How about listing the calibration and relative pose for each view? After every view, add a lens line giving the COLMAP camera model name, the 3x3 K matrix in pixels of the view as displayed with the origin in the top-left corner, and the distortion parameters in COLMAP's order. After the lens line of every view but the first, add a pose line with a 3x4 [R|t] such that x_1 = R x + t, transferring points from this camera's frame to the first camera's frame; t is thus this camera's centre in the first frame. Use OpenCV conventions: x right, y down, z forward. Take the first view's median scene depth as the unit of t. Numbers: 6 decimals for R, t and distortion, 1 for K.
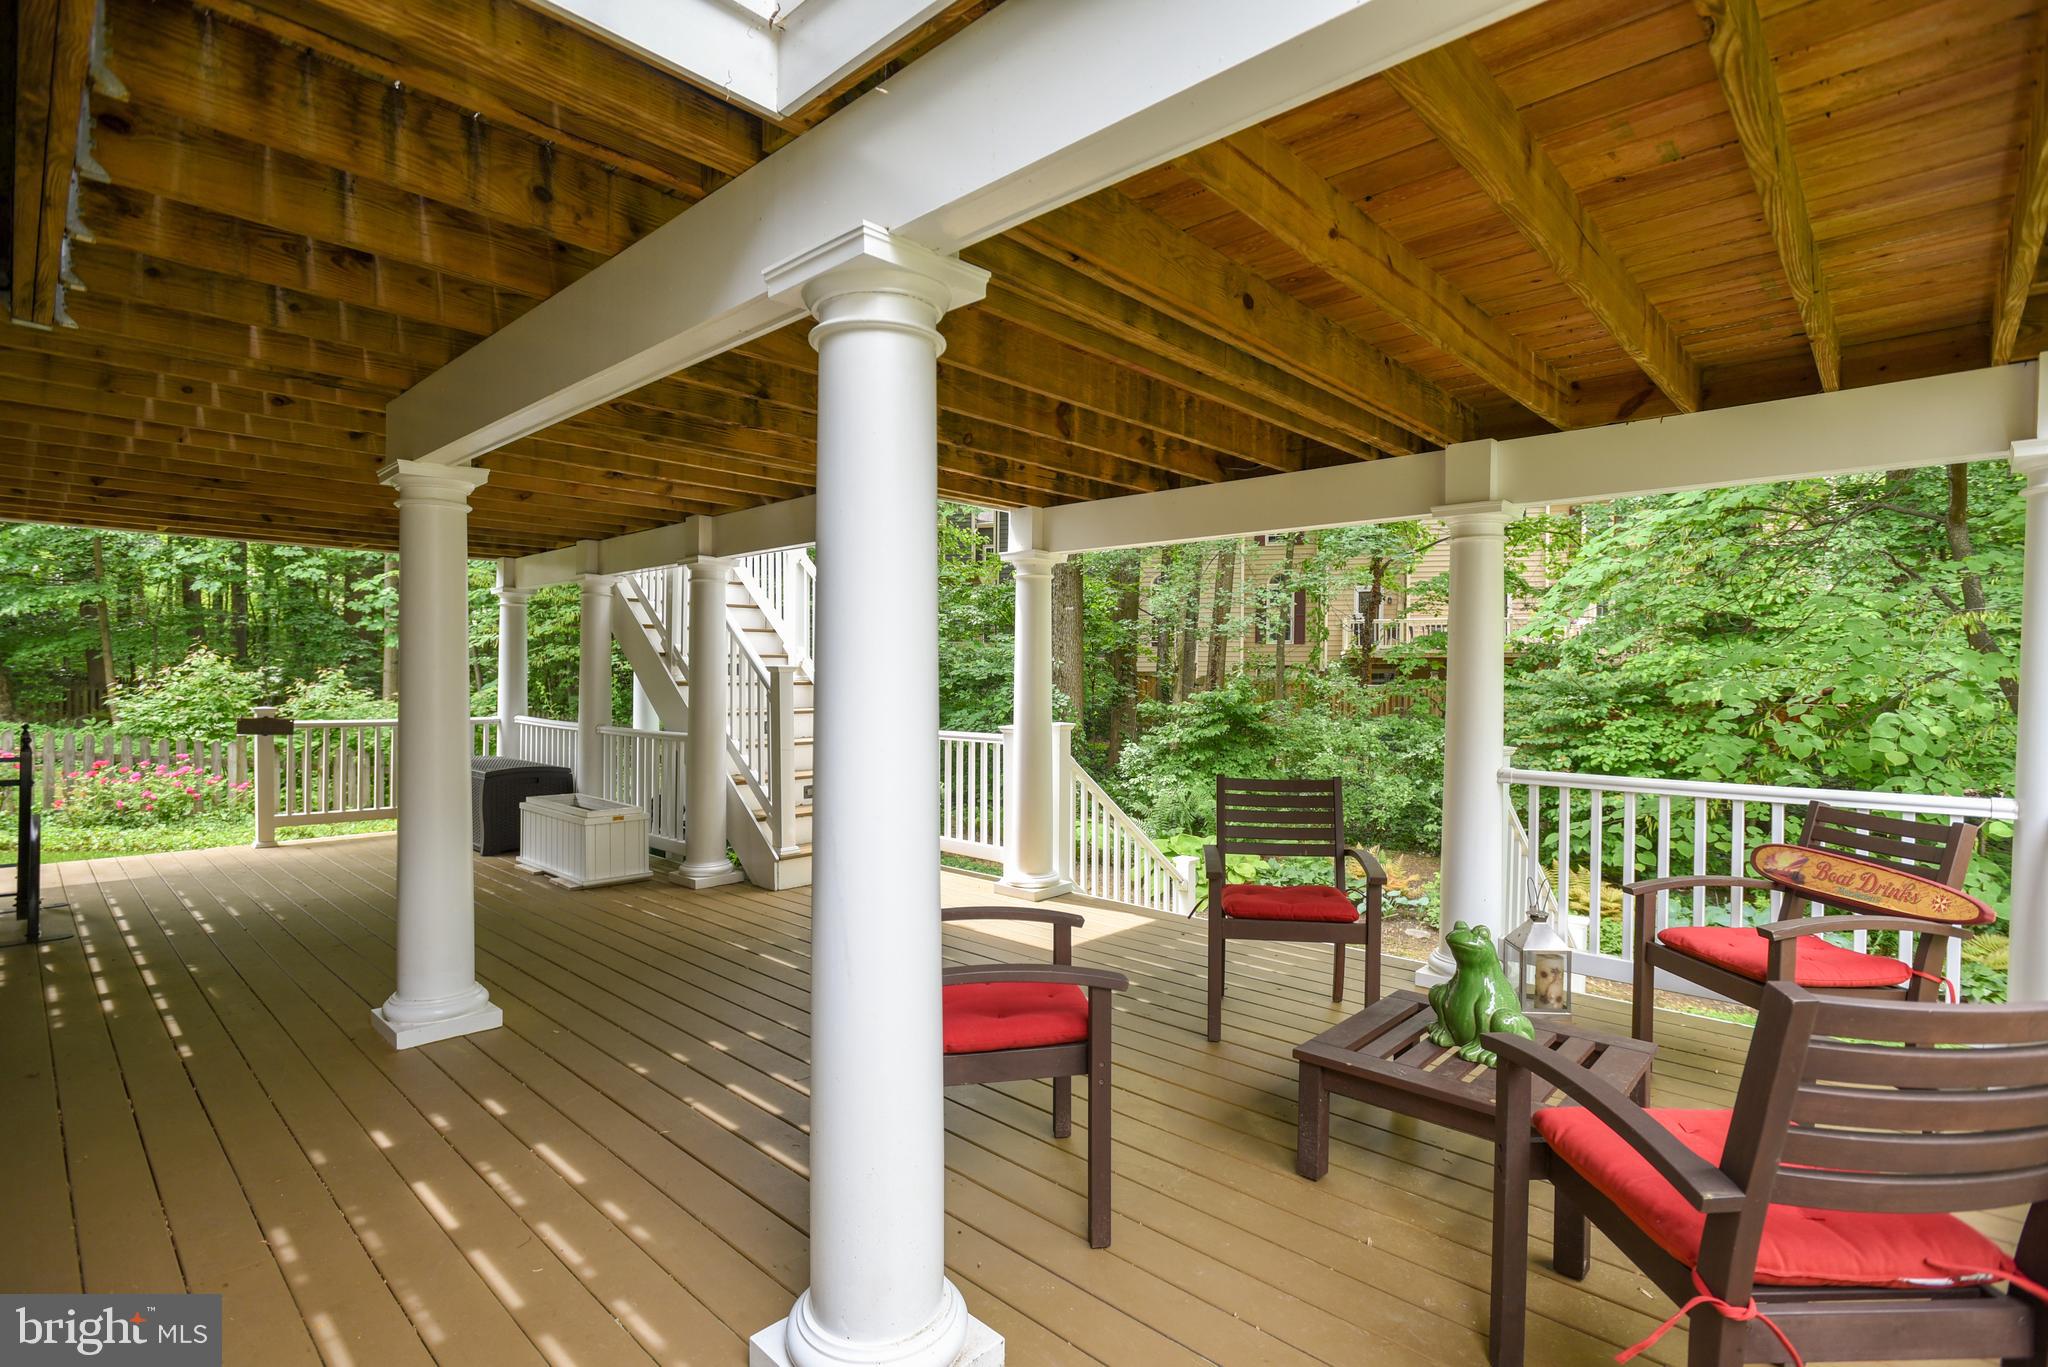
lens RADIAL K [[995.5, 0, 1023.2], [0, 995.5, 702.6], [0, 0, 1]] dist [-0.020074, 0.007684]
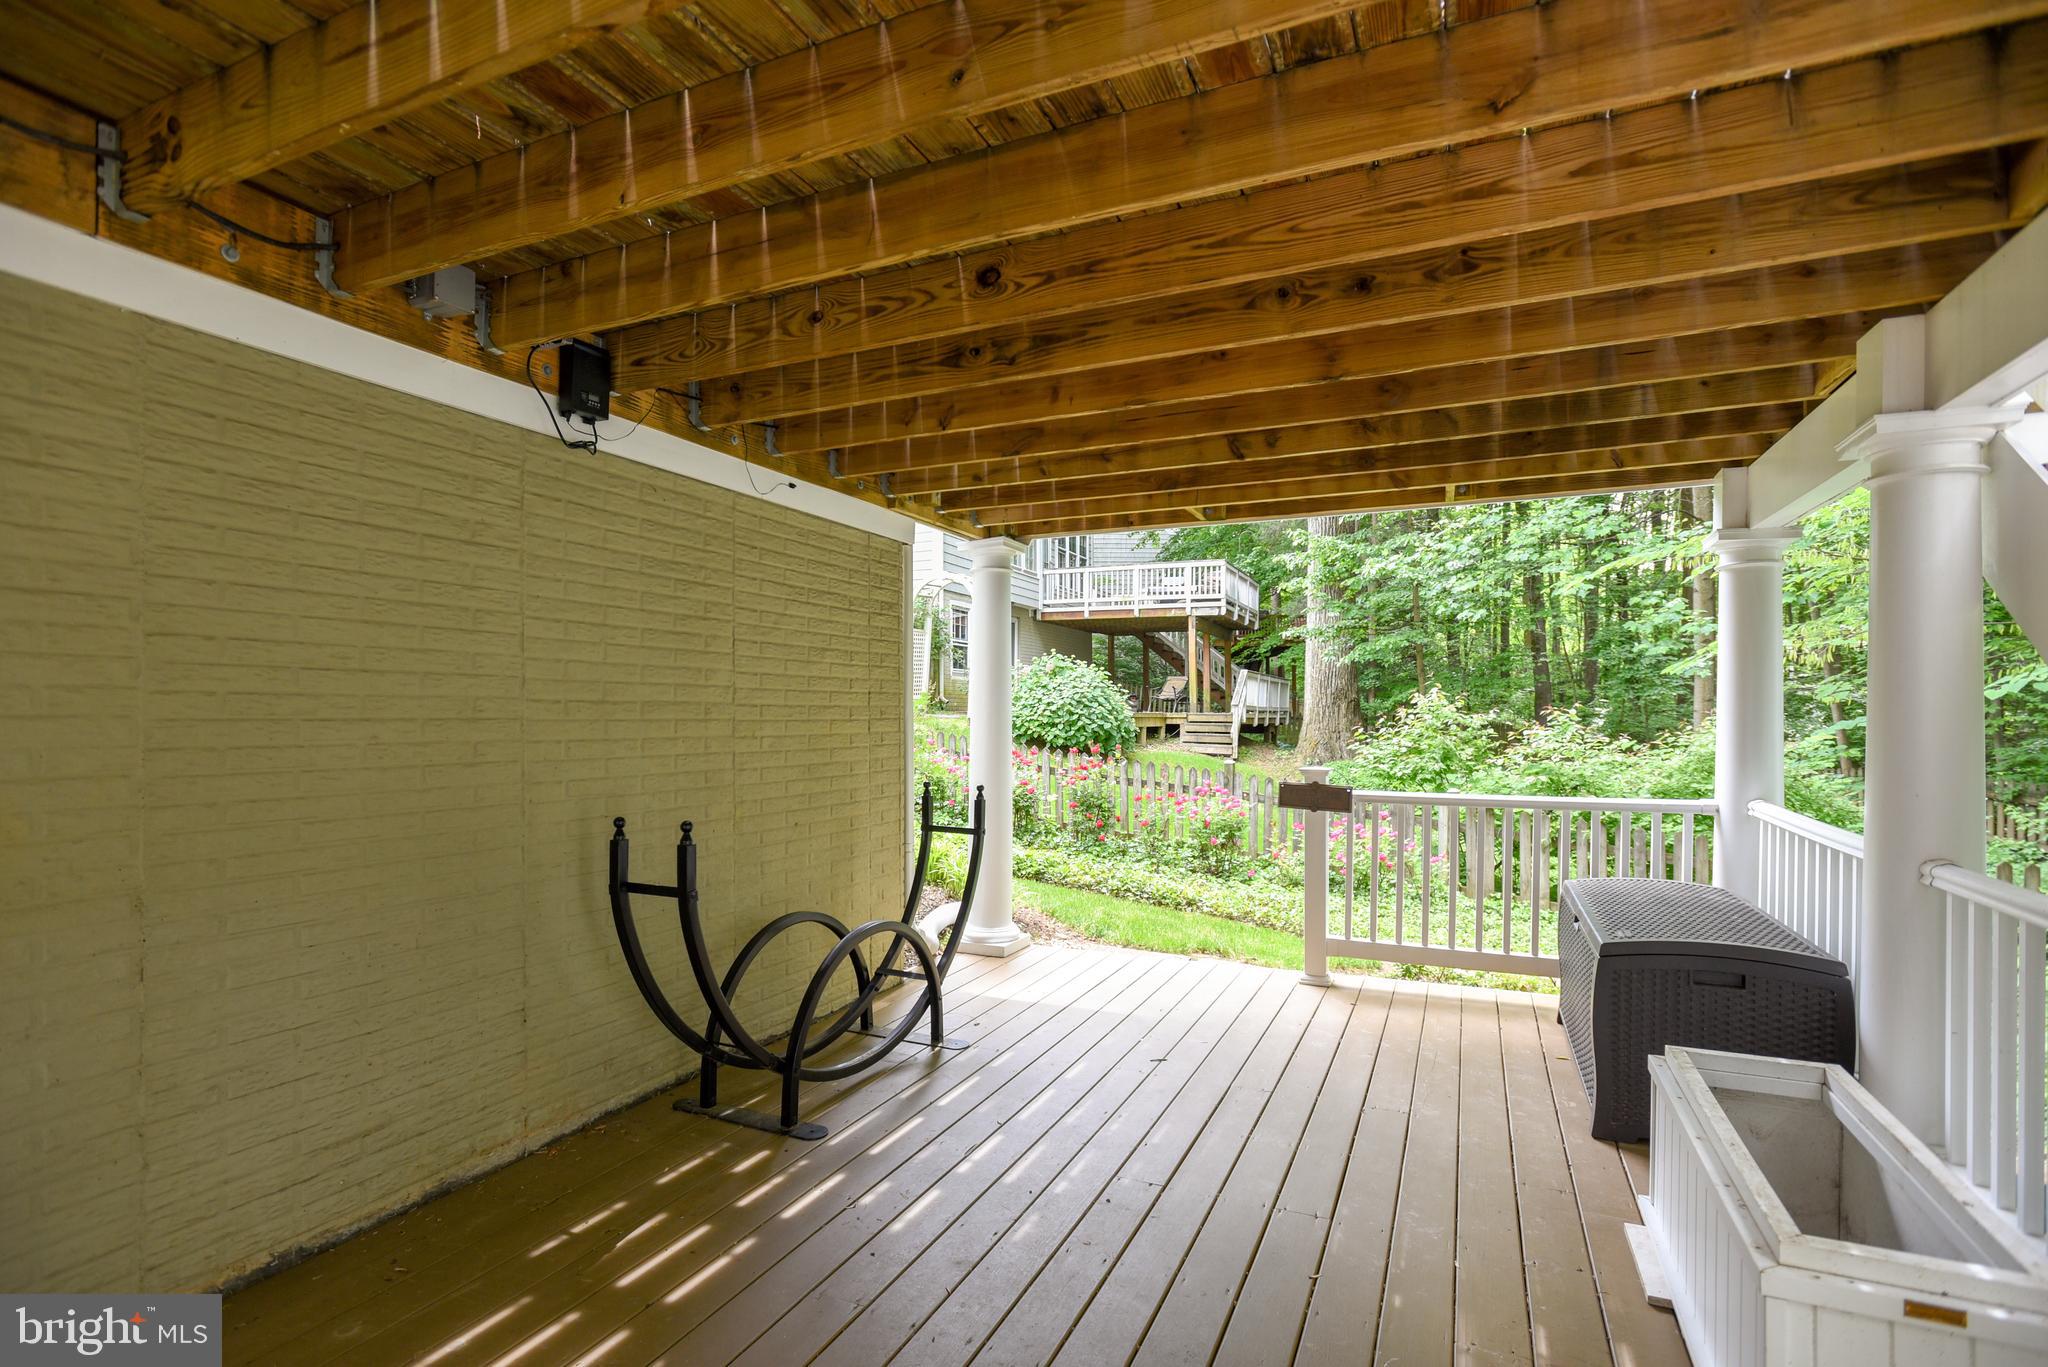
lens RADIAL K [[995.5, 0, 999.6], [0, 995.5, 721.9], [0, 0, 1]] dist [-0.020074, 0.007684]
pose [[0.314186, -0.001687, -0.949360, -0.183766], [-0.018796, 0.999791, -0.007997, -0.014595], [0.949175, 0.020356, 0.314089, 0.518262]]
